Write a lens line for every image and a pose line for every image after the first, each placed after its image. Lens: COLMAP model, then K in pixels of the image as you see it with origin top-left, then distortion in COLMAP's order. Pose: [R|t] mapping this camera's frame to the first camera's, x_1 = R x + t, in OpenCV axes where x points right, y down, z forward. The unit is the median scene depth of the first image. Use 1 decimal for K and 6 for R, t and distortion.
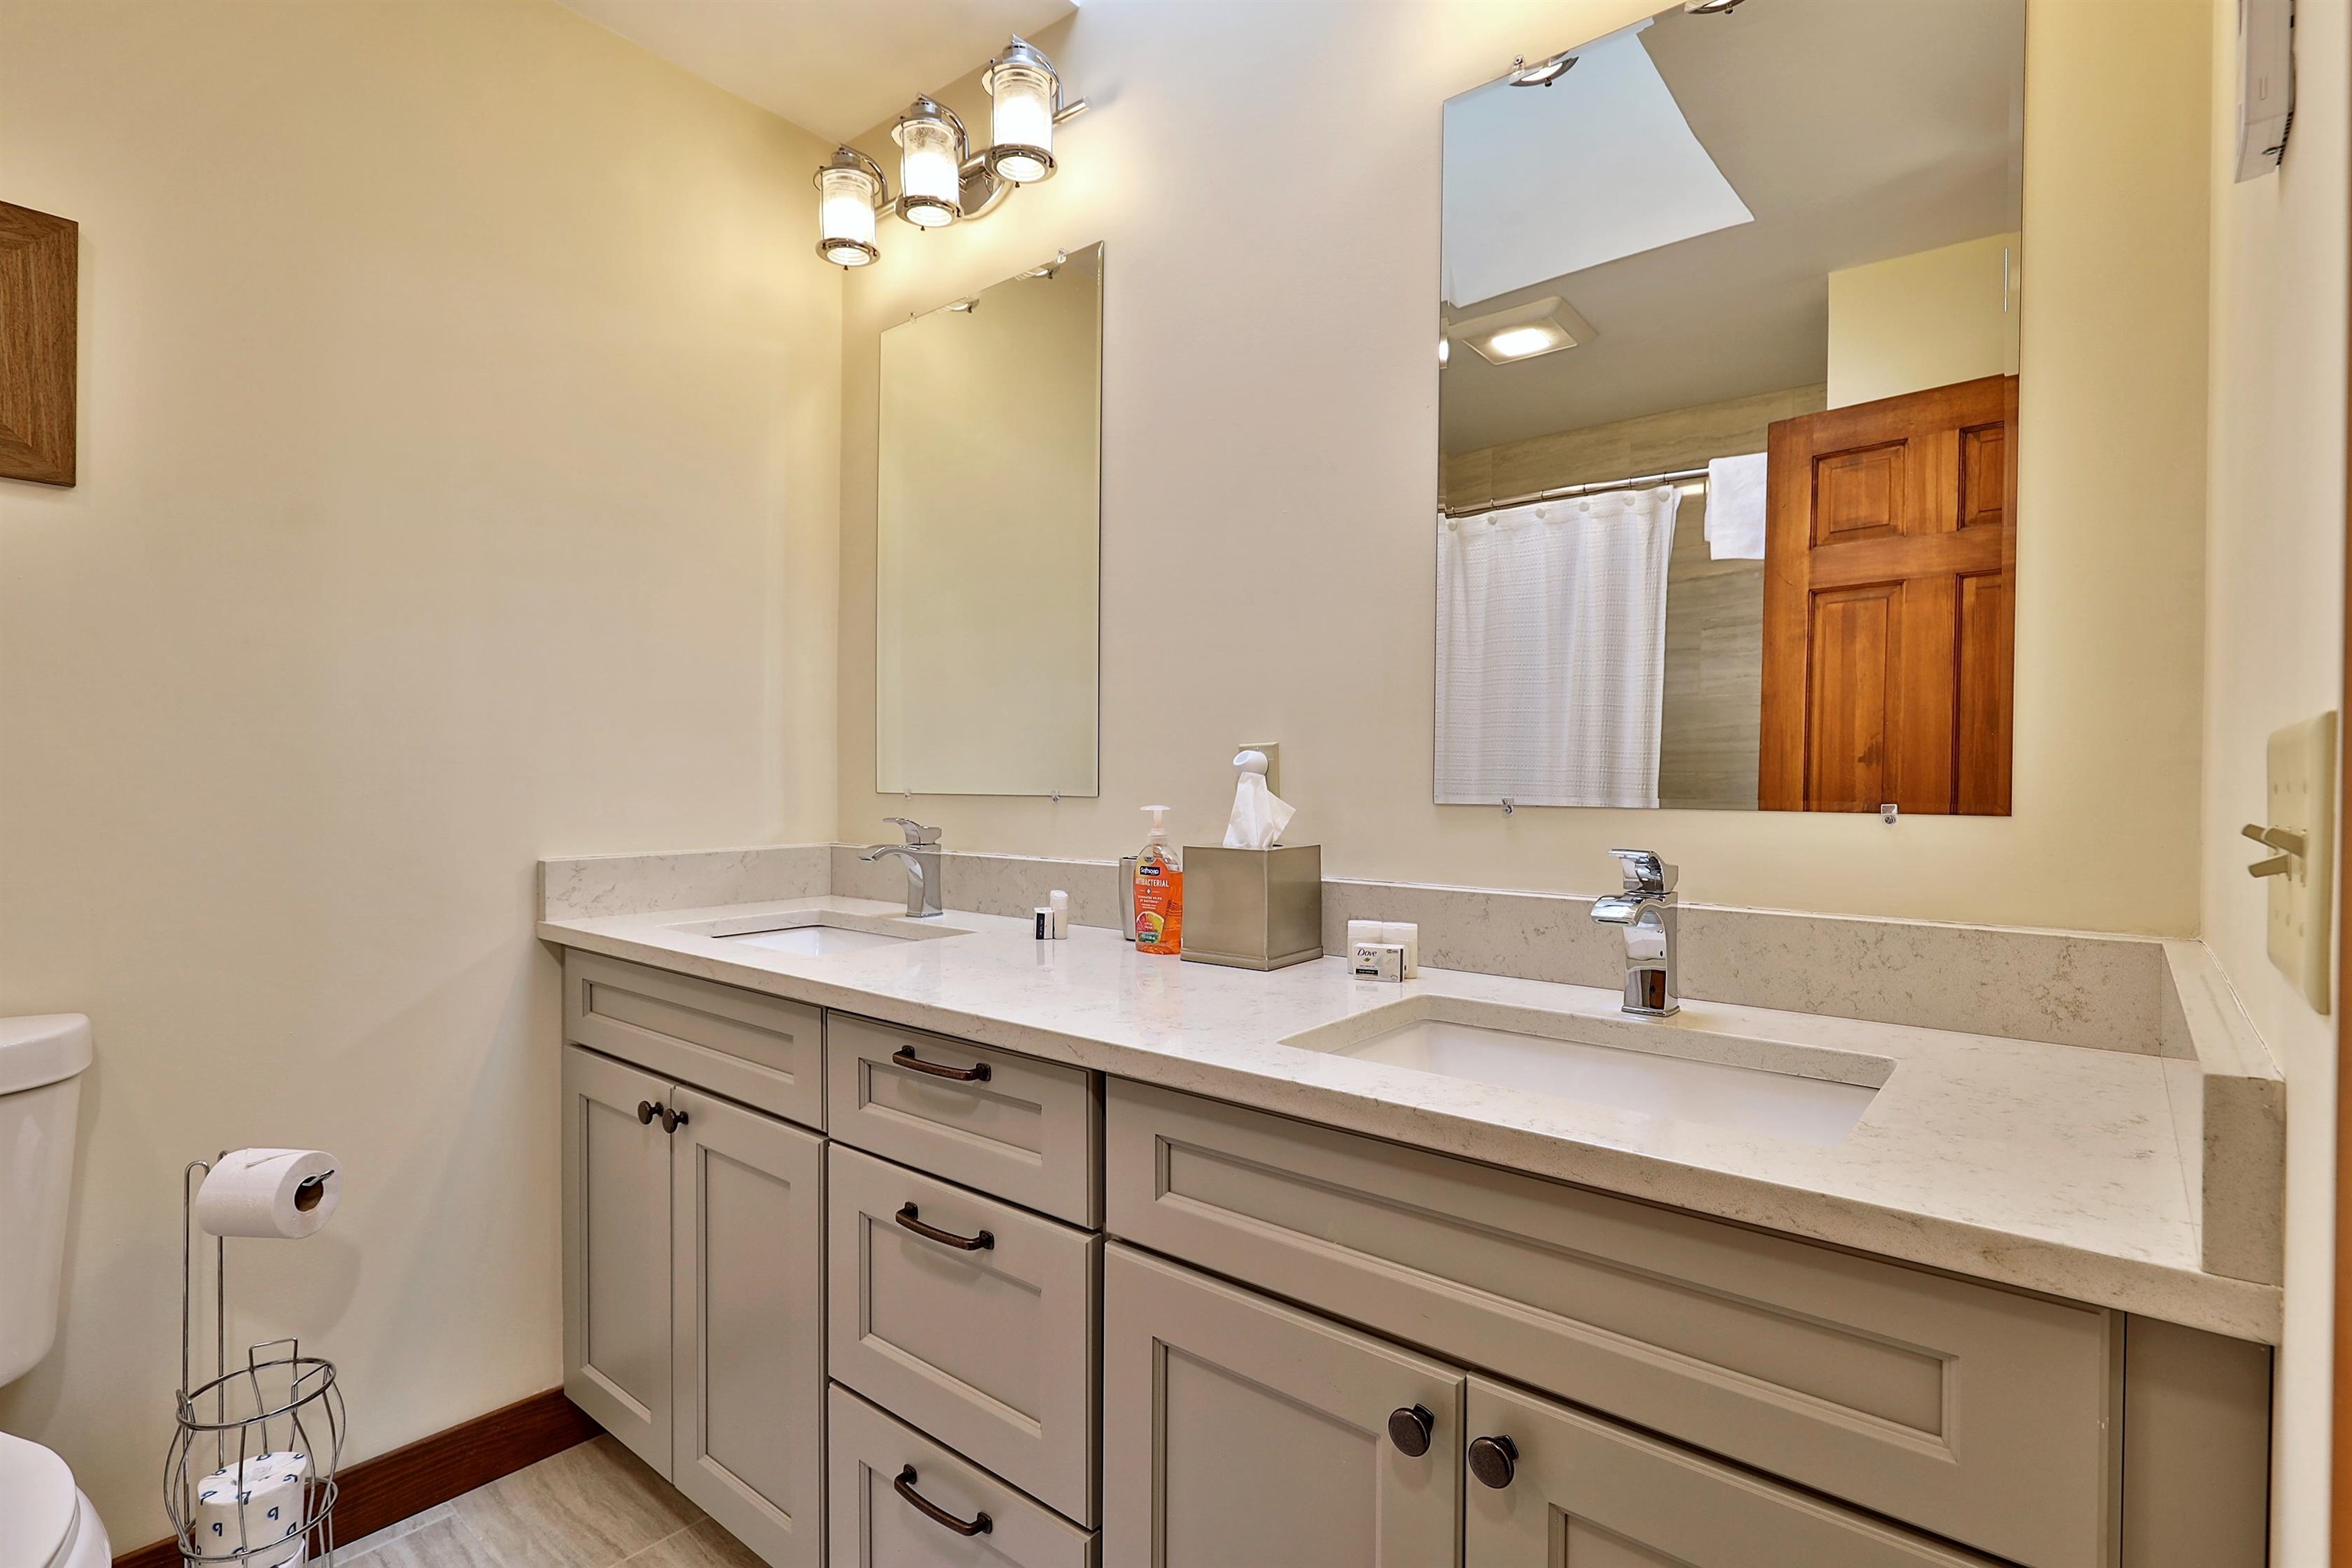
lens RADIAL K [[1126.7, 0, 1176.0], [0, 1126.7, 784.0], [0, 0, 1]] dist [-0.003412, -0.000248]
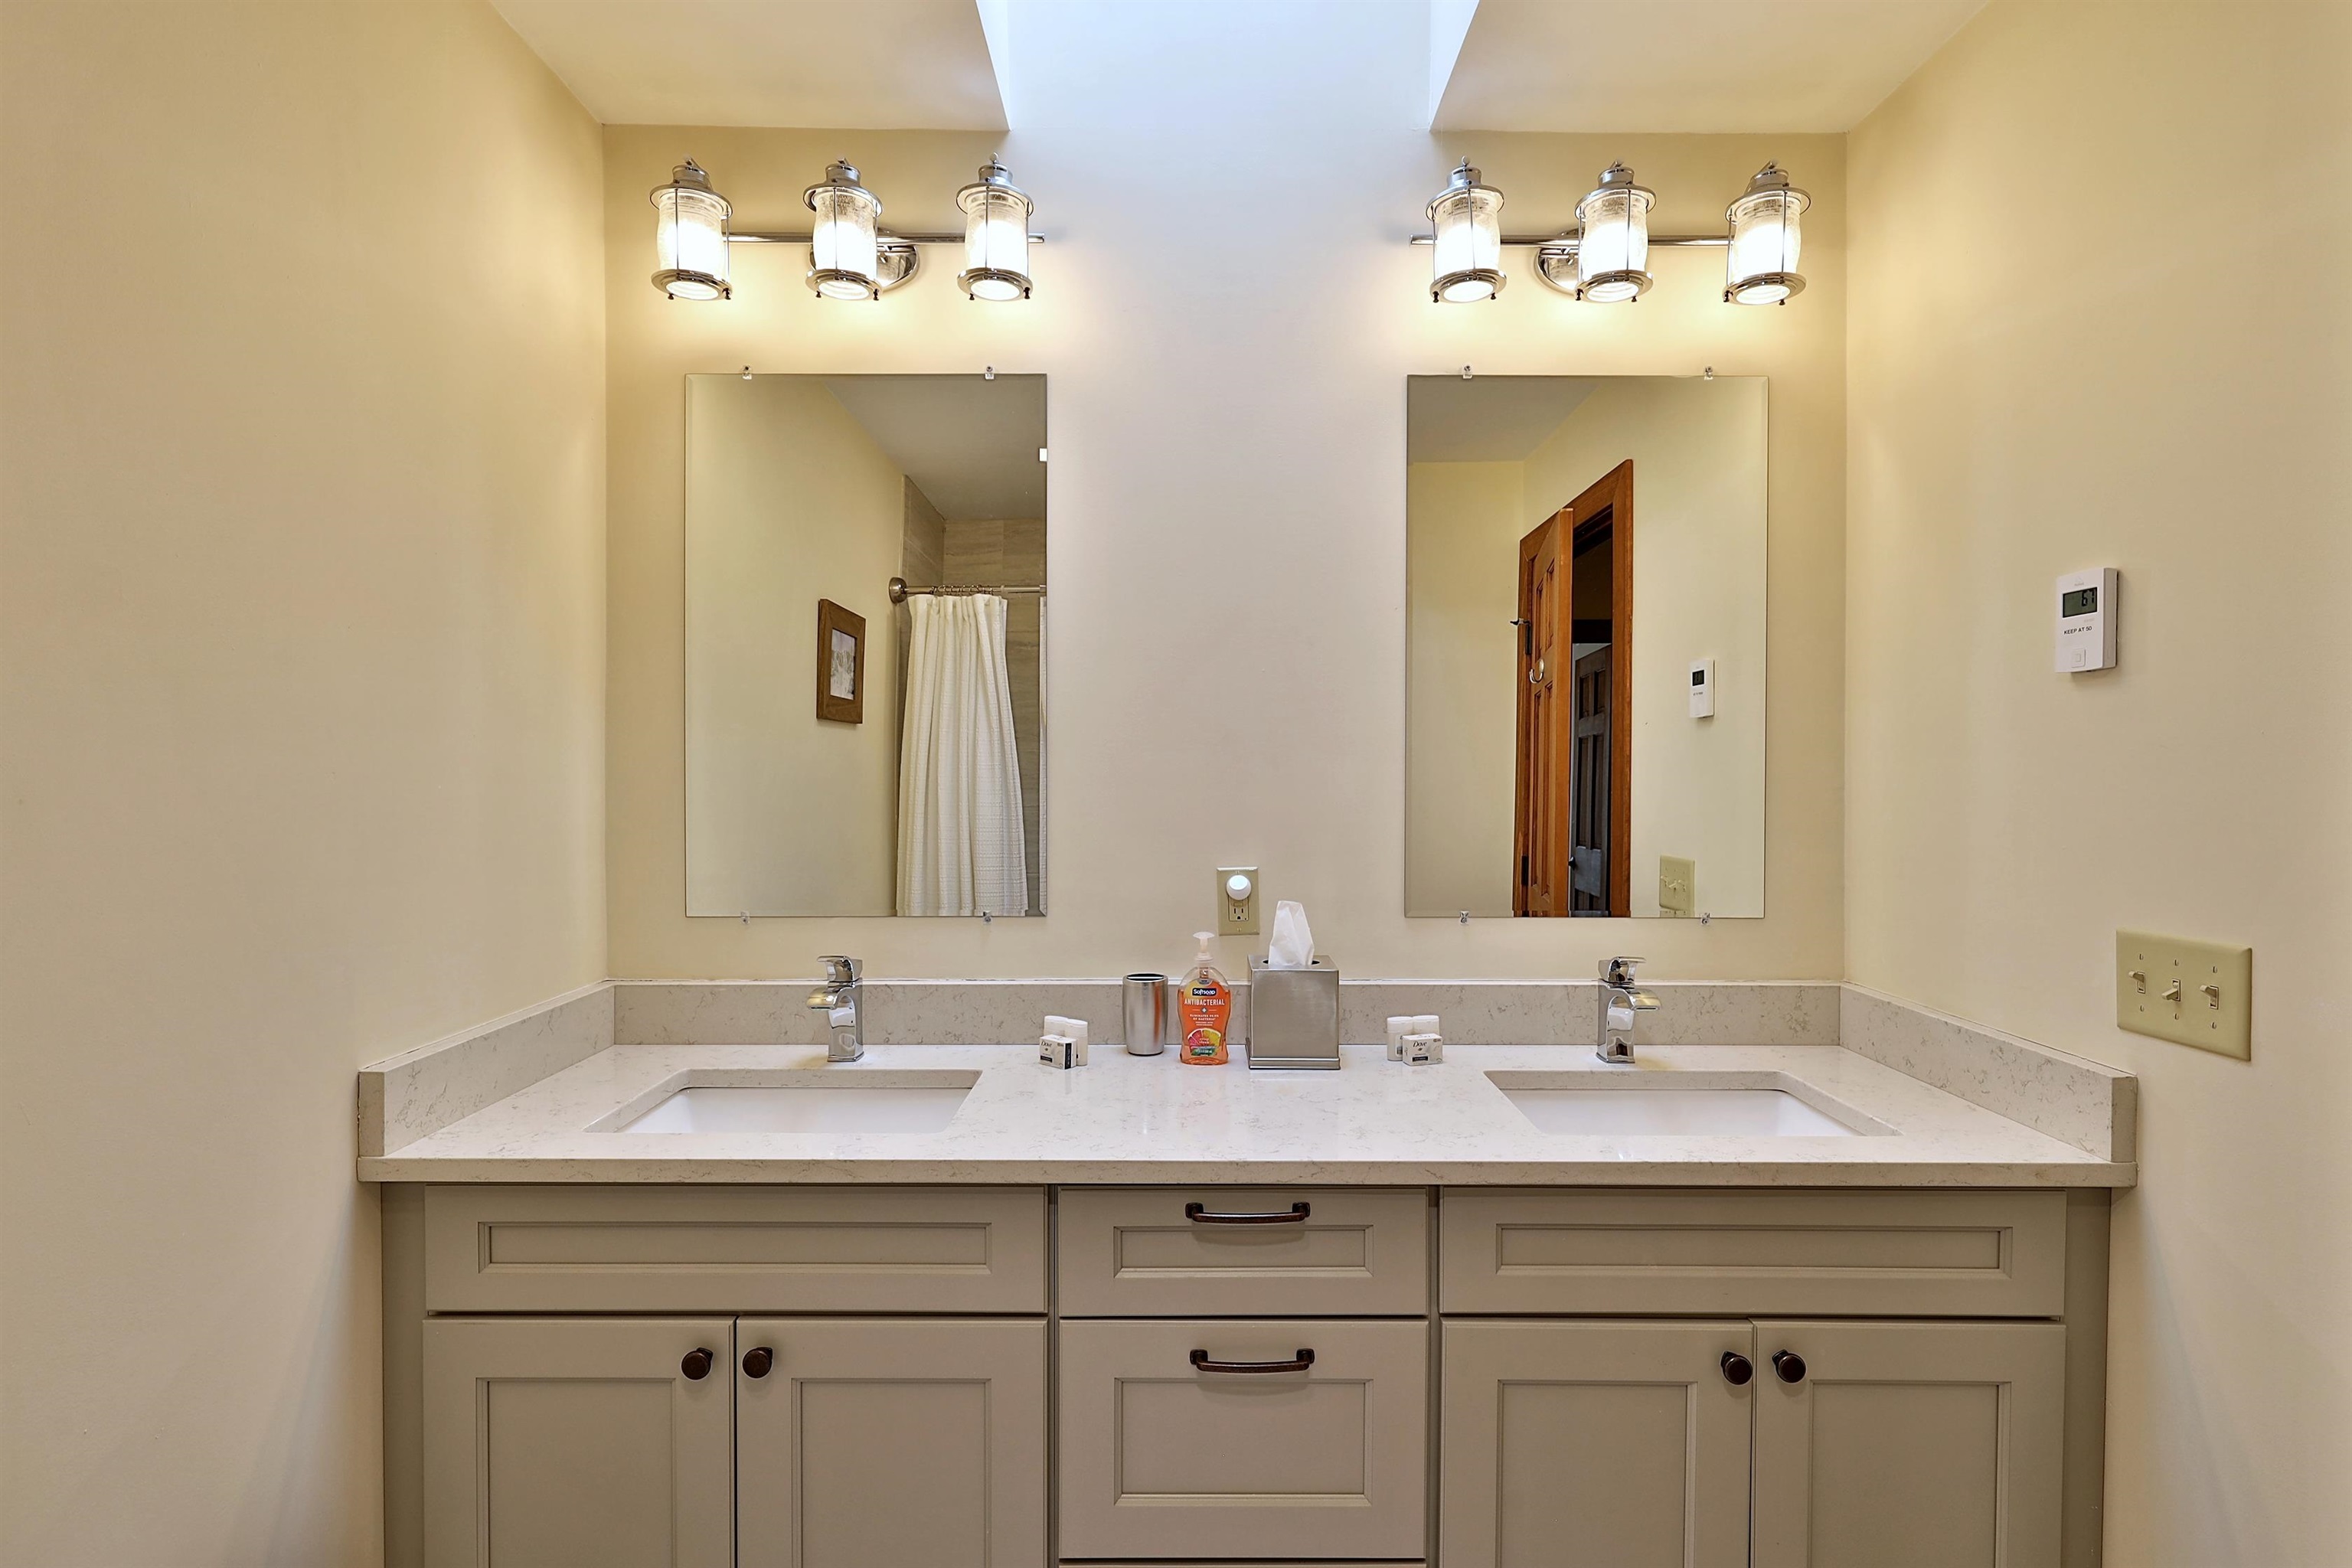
lens RADIAL K [[1126.7, 0, 1176.0], [0, 1126.7, 784.0], [0, 0, 1]] dist [-0.003412, -0.000248]
pose [[0.771545, -0.010092, 0.636095, -0.871411], [0.006325, 0.999946, 0.008193, -0.161808], [-0.636144, -0.002298, 0.771567, 0.184311]]
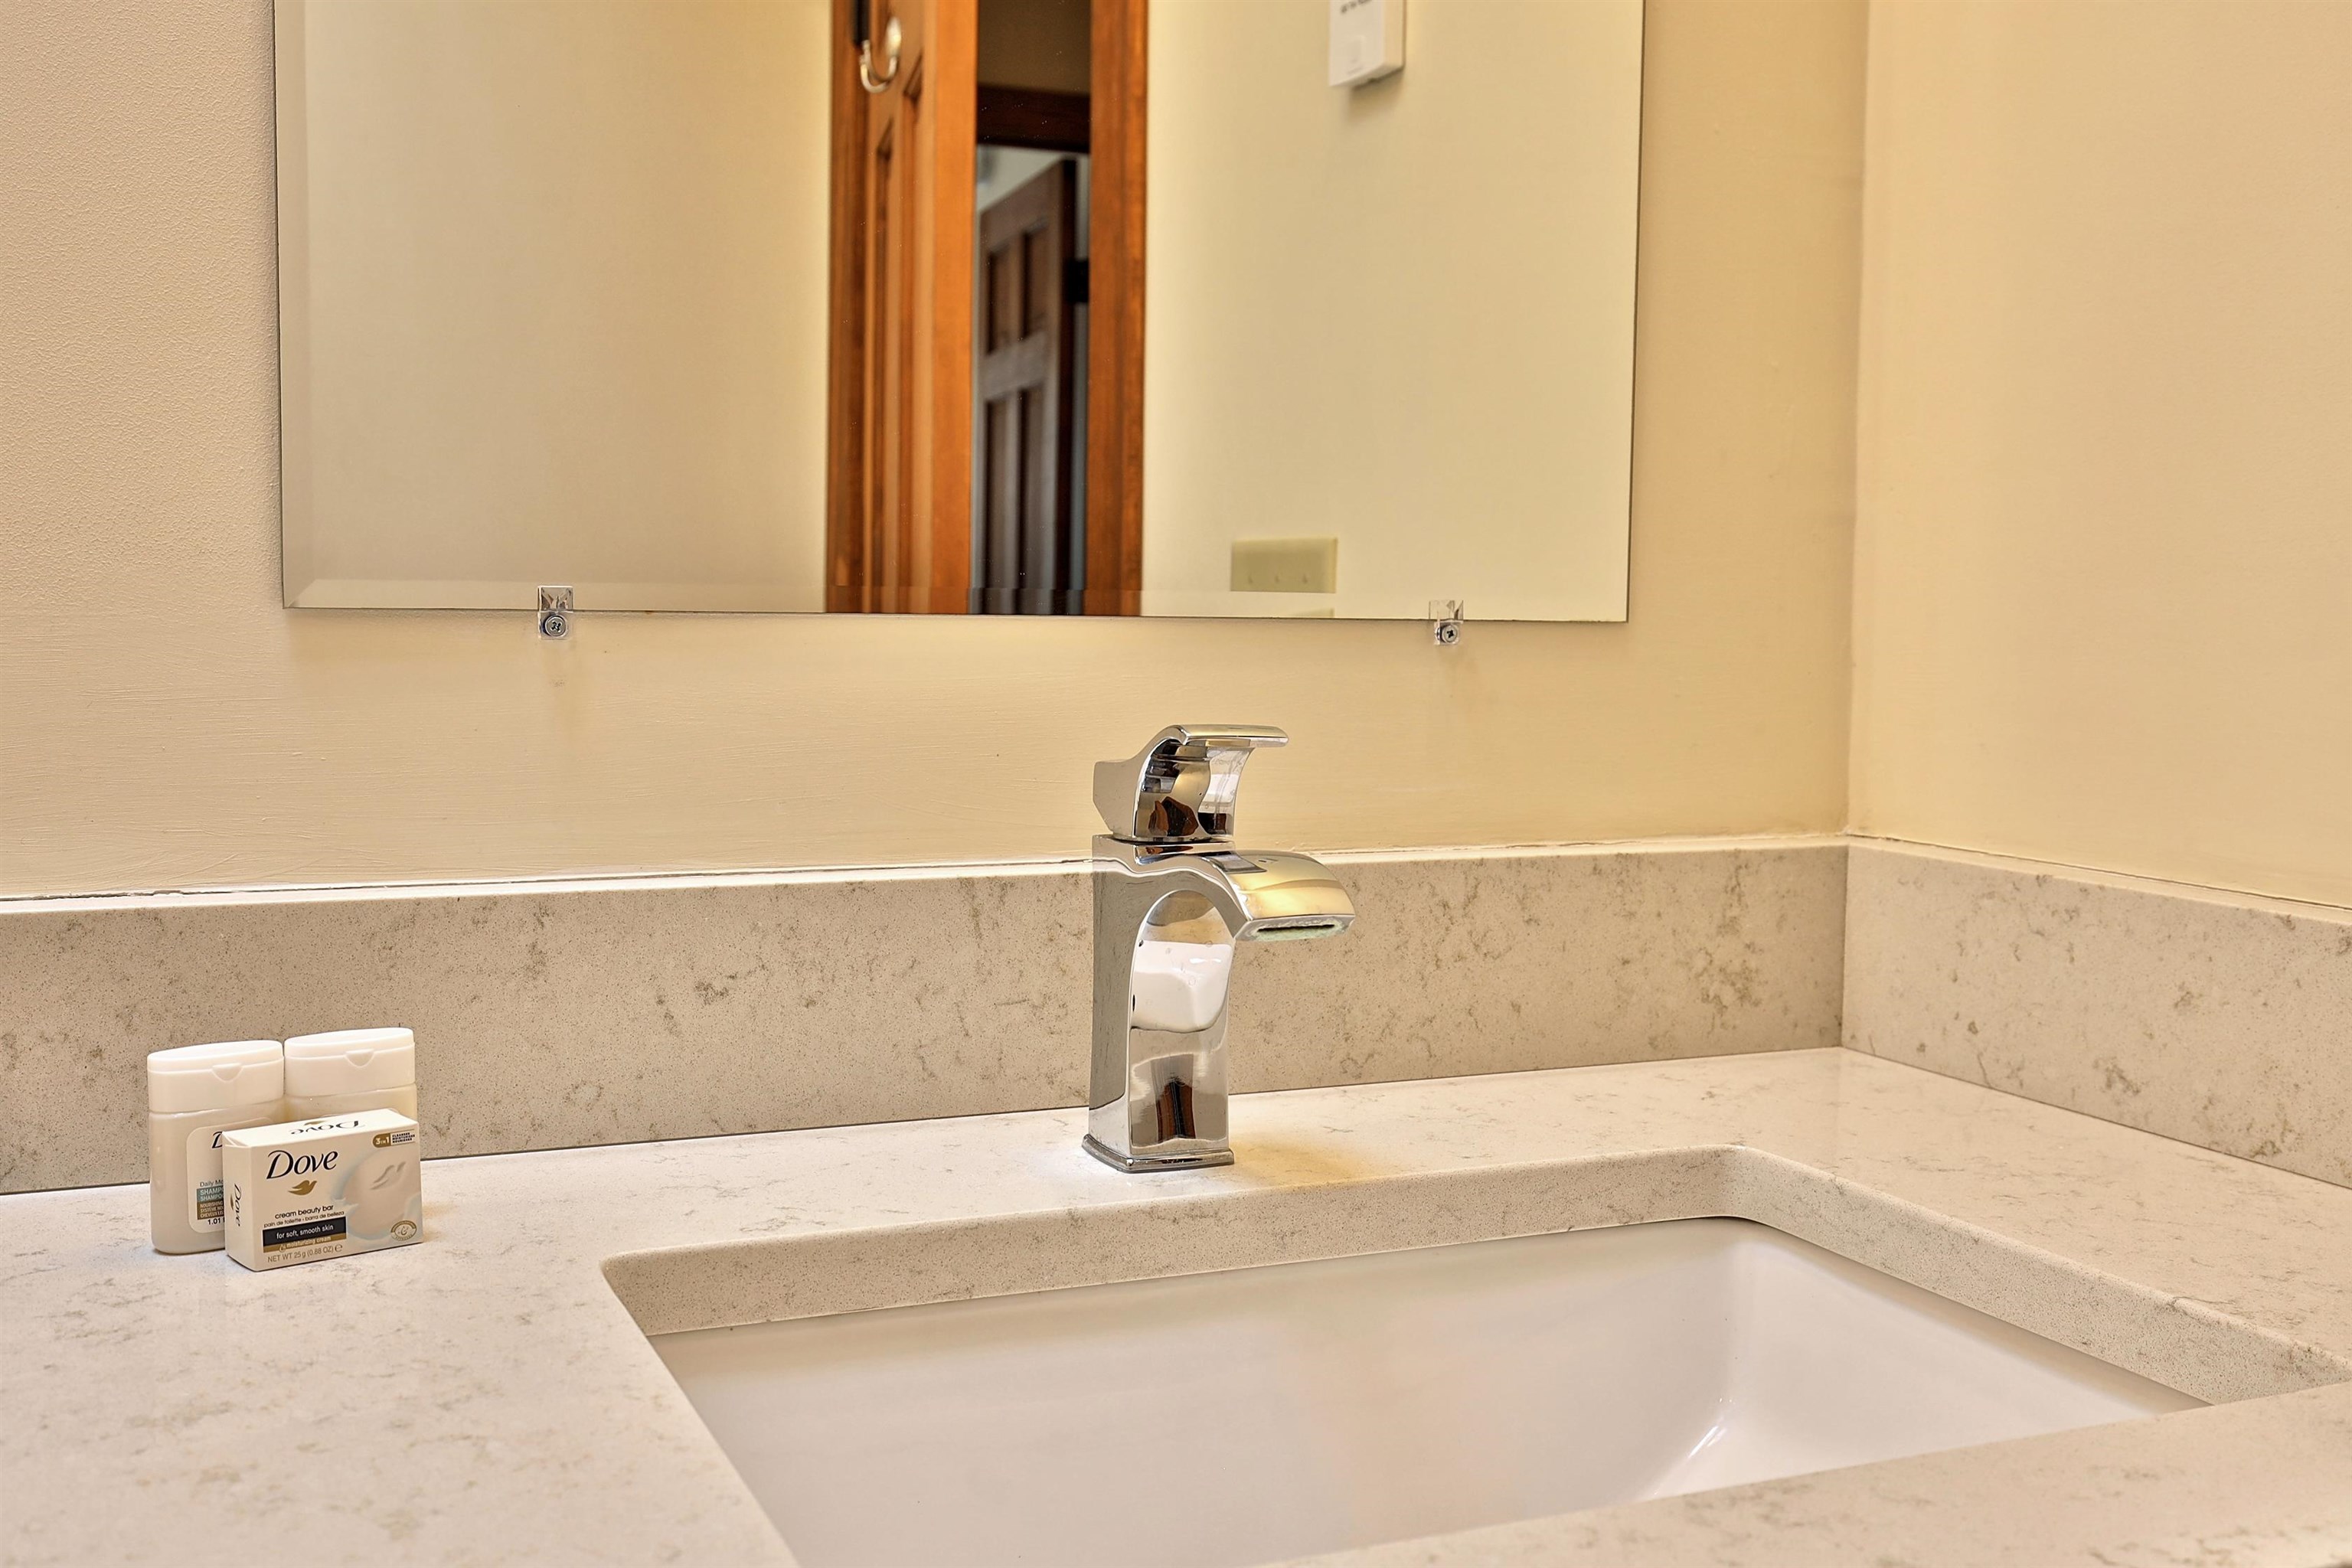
lens RADIAL K [[2521.7, 0, 1221.0], [0, 2521.7, 778.9], [0, 0, 1]] dist [-0.007165, -0.002057]
pose [[0.428287, -0.074266, 0.900586, -0.279893], [-0.009954, 0.996169, 0.086882, 0.002477], [-0.903588, -0.046174, 0.425907, 0.551319]]
